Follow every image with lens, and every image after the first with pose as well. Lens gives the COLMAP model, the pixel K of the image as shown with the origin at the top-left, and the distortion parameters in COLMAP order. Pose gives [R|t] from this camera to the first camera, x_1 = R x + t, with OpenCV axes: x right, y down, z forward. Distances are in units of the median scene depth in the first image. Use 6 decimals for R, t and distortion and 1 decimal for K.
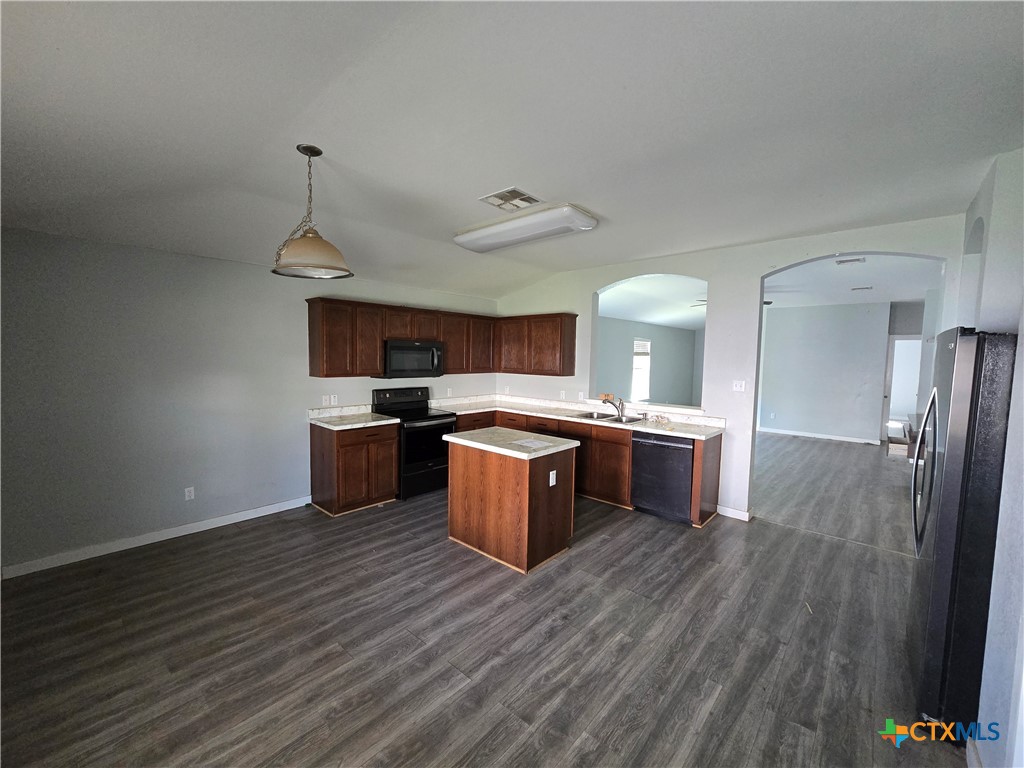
lens RADIAL K [[419.2, 0, 514.6], [0, 419.2, 383.6], [0, 0, 1]] dist [-0.001471, -0.000796]
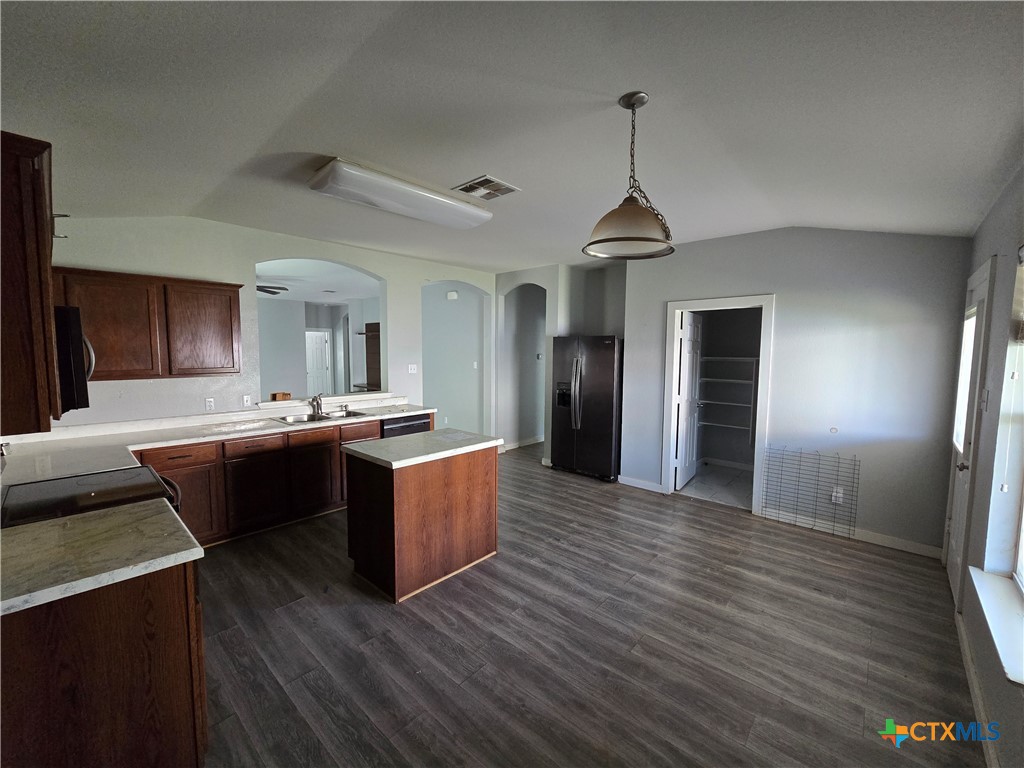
lens RADIAL K [[419.2, 0, 514.6], [0, 419.2, 383.6], [0, 0, 1]] dist [-0.001471, -0.000796]
pose [[0.002876, -0.095603, 0.995415, -1.080027], [0.061903, 0.993527, 0.095243, -0.076941], [-0.998078, 0.061345, 0.008776, 0.999599]]
